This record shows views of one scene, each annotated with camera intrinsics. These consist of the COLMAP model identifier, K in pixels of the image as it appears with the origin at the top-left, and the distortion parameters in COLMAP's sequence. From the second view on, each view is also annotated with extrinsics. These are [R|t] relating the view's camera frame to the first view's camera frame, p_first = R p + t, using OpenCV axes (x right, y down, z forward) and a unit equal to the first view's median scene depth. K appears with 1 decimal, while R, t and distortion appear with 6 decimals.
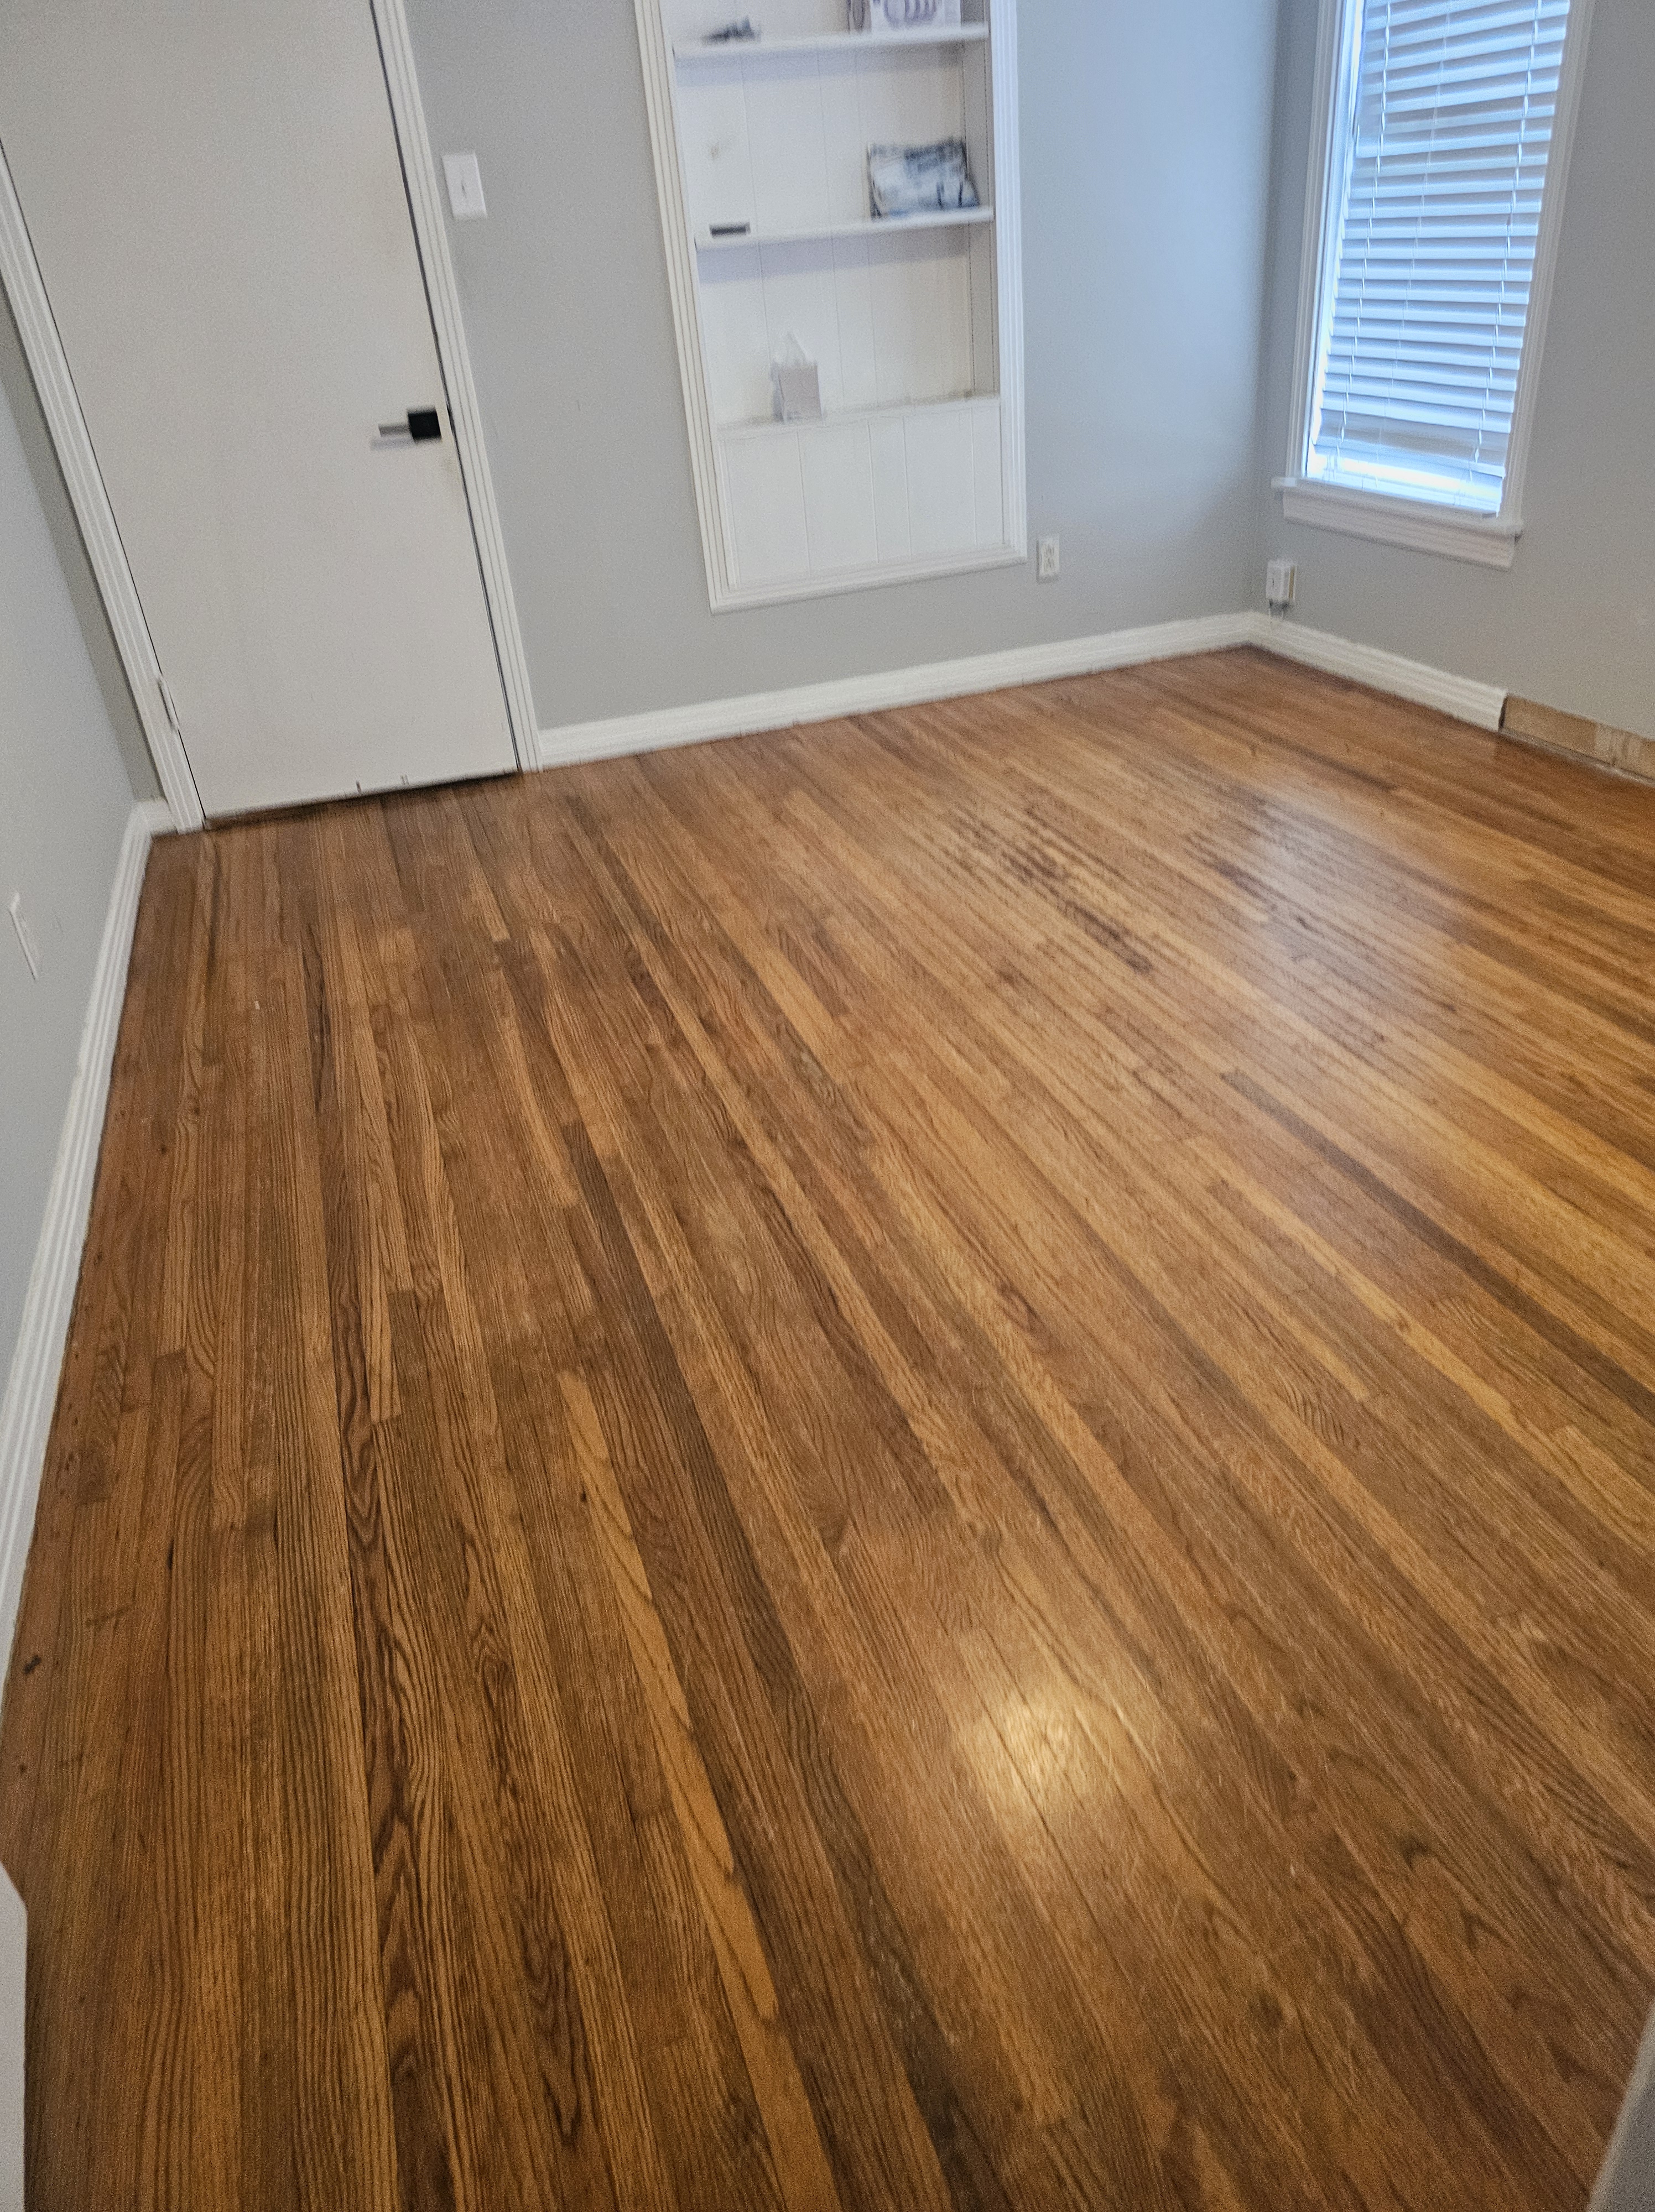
lens RADIAL K [[1552.4, 0, 881.6], [0, 1552.4, 1098.5], [0, 0, 1]] dist [0.009524, -0.002952]
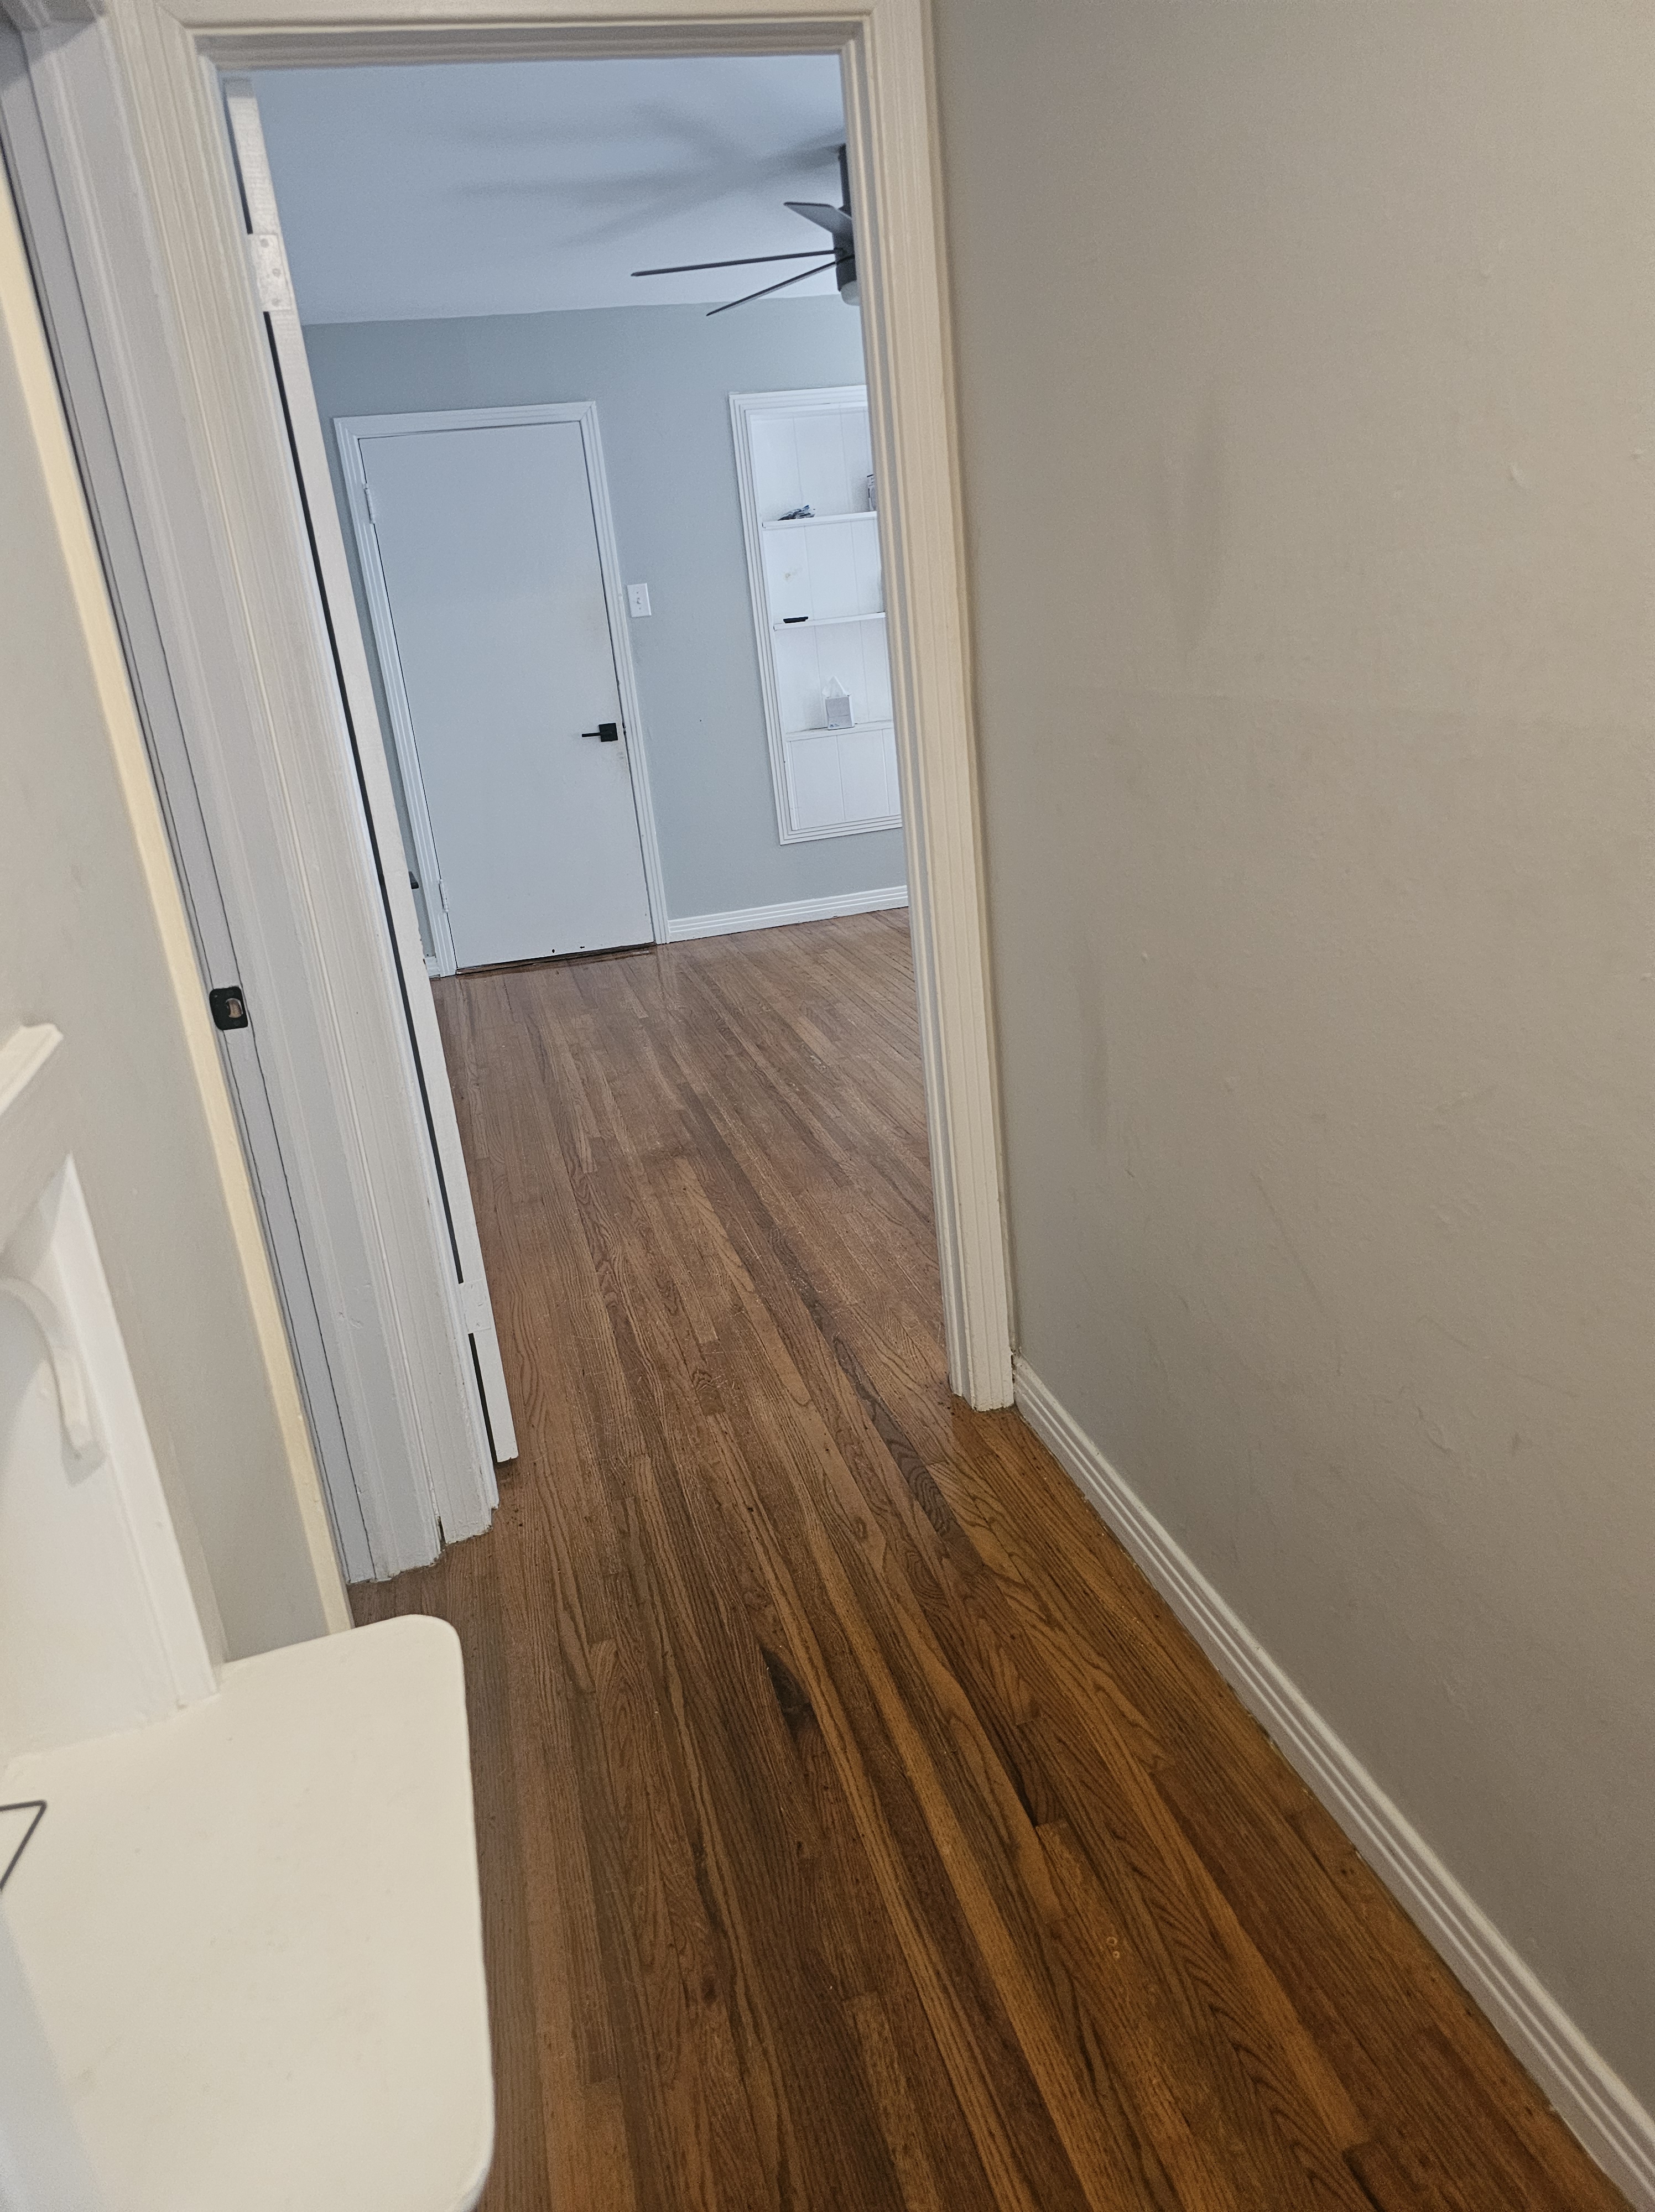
lens RADIAL K [[1552.4, 0, 881.6], [0, 1552.4, 1098.5], [0, 0, 1]] dist [0.009524, -0.002952]
pose [[0.997904, 0.001961, -0.064686, 0.148605], [-0.014053, 0.982257, -0.187013, 0.361555], [0.063171, 0.187530, 0.980225, -0.753609]]
